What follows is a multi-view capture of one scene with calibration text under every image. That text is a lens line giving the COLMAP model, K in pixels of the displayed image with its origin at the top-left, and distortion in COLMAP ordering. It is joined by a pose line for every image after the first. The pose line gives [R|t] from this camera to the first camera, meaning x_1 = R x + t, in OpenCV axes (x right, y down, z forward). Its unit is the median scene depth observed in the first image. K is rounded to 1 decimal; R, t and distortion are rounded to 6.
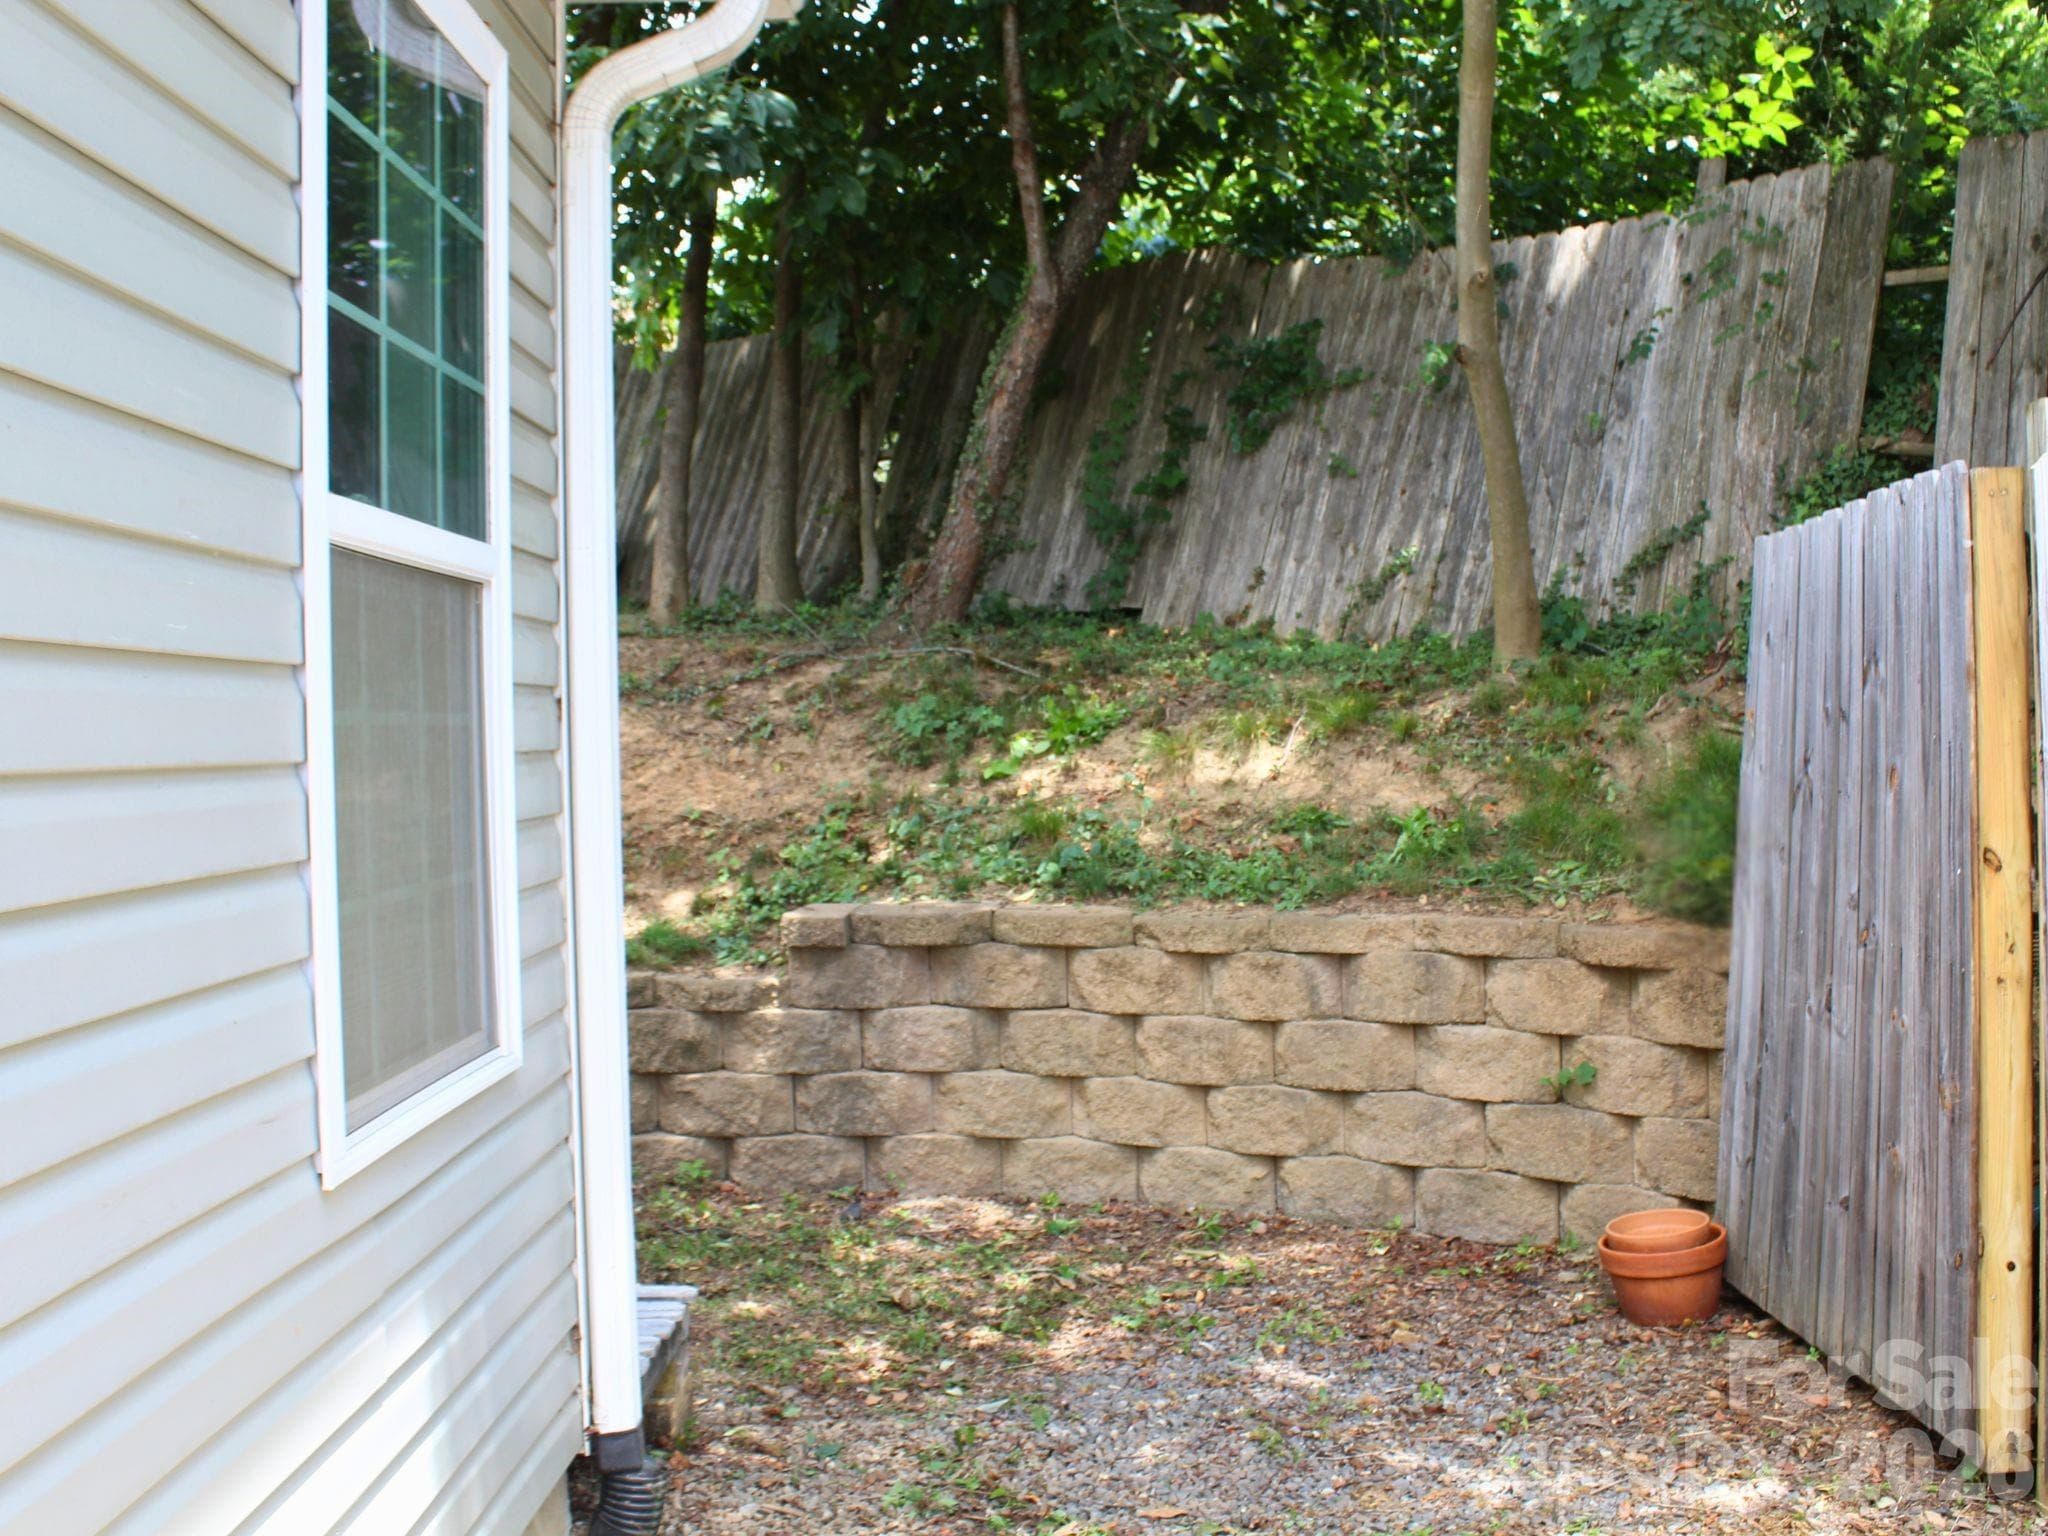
lens RADIAL K [[2048.7, 0, 1096.0], [0, 2048.7, 766.3], [0, 0, 1]] dist [-0.093709, 0.015919]
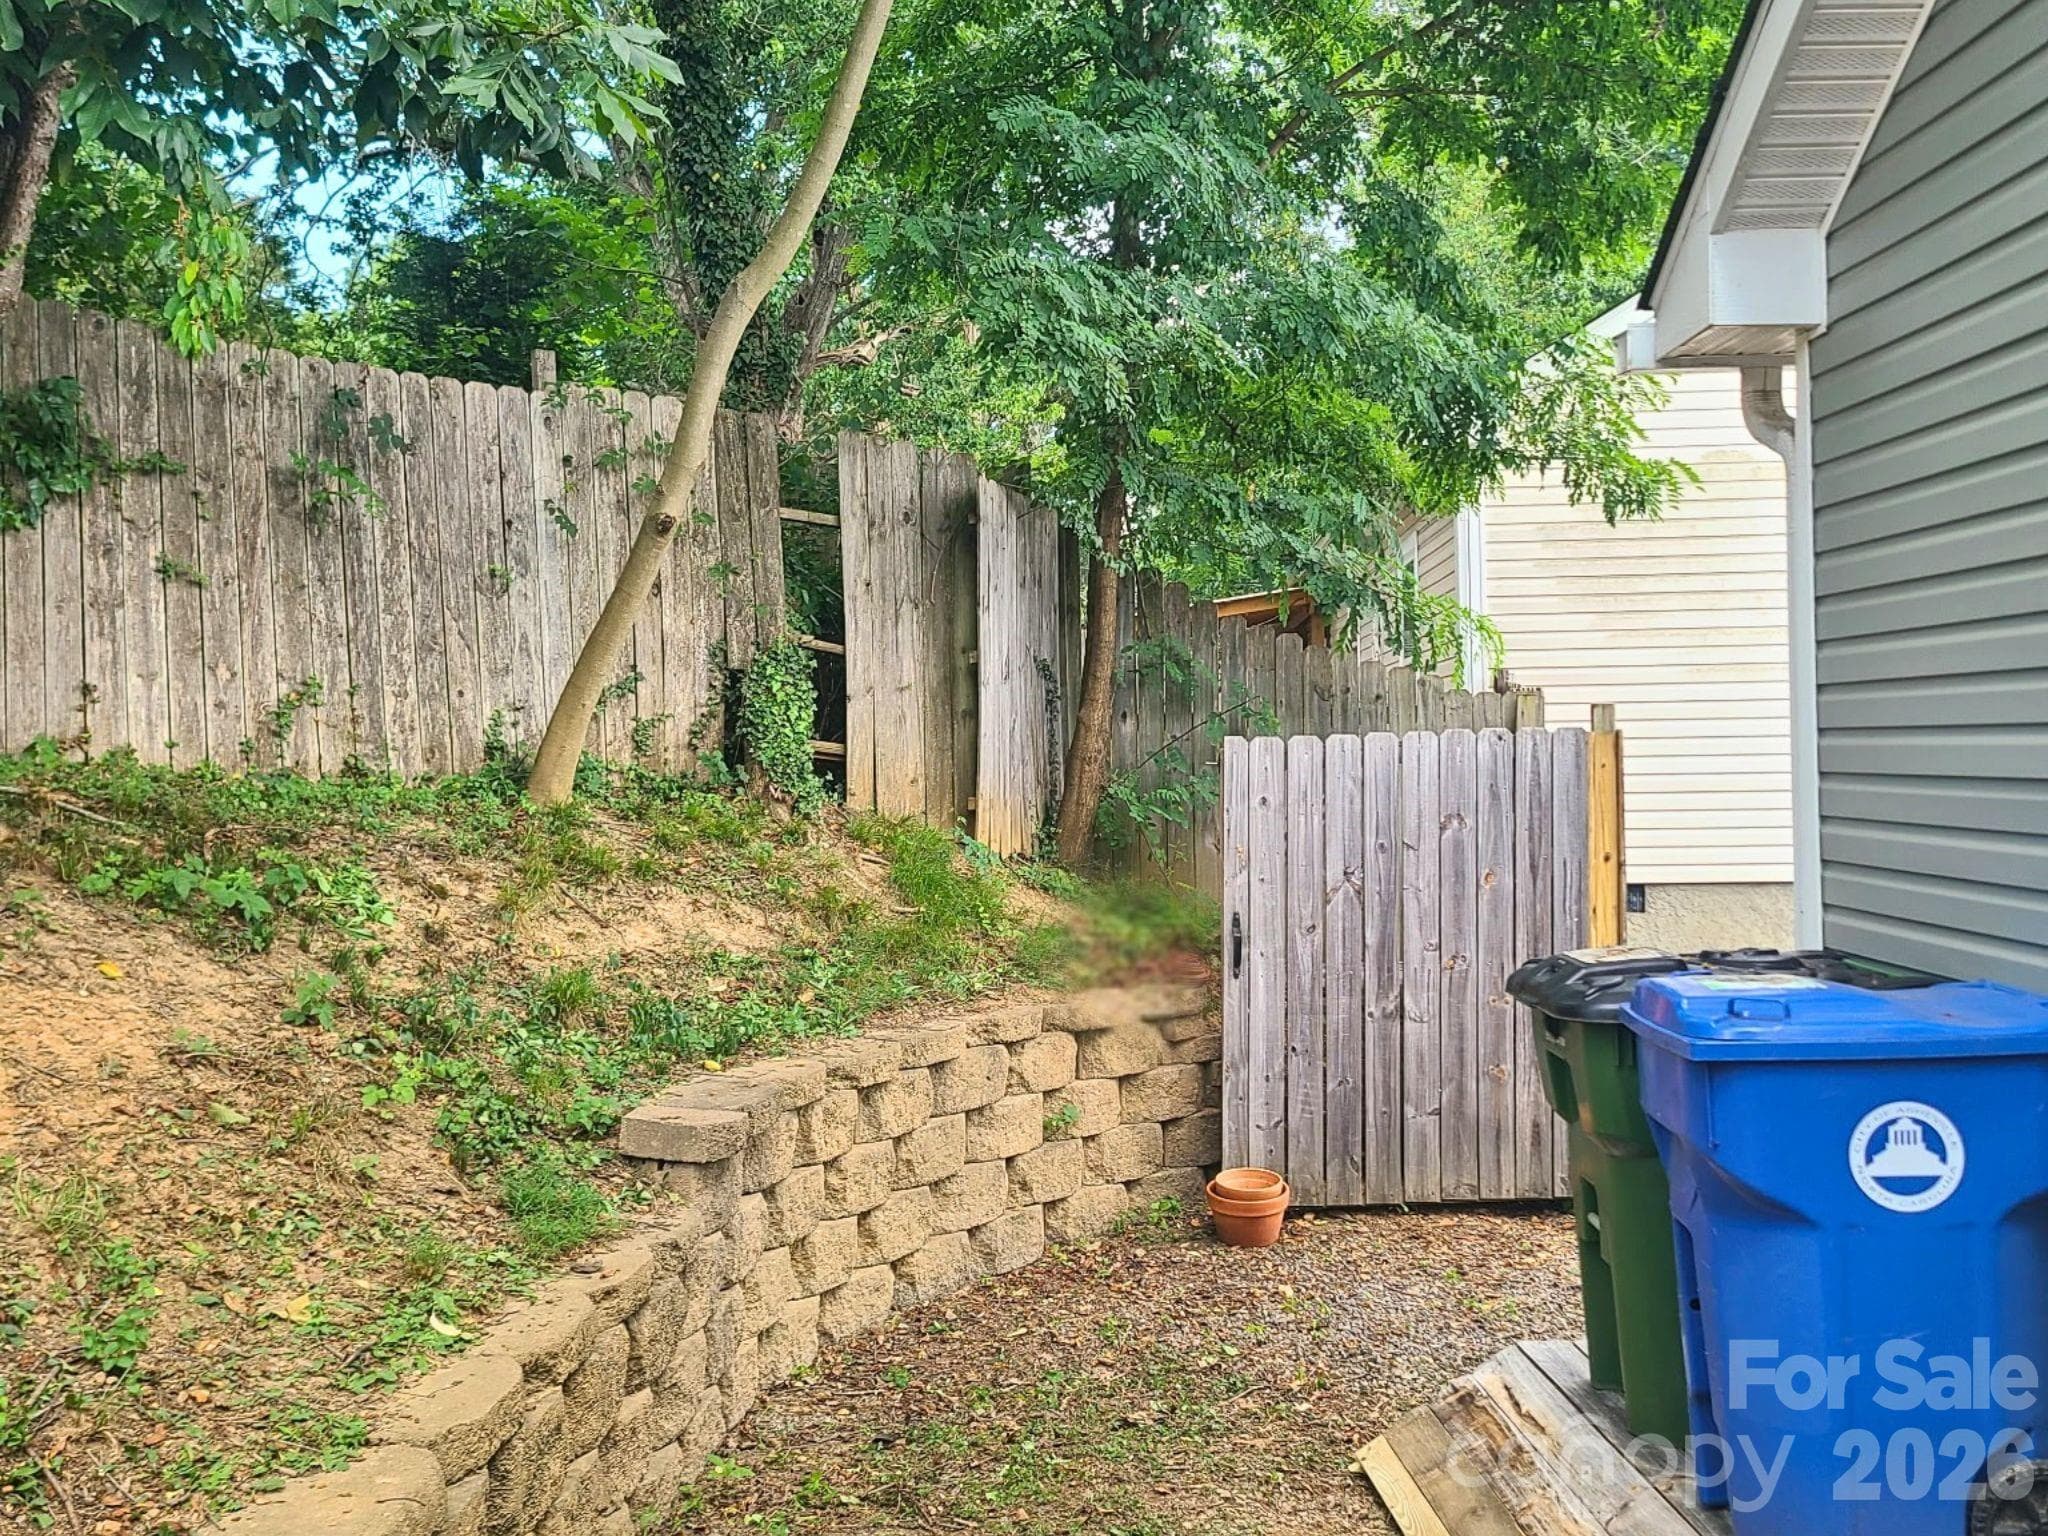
lens RADIAL K [[2048.7, 0, 1096.0], [0, 2048.7, 766.3], [0, 0, 1]] dist [-0.093709, 0.015919]
pose [[-0.033919, 0.004980, 0.999412, -0.907355], [0.032179, 0.999475, -0.003888, -0.061570], [-0.998906, 0.032028, -0.034061, 0.808189]]
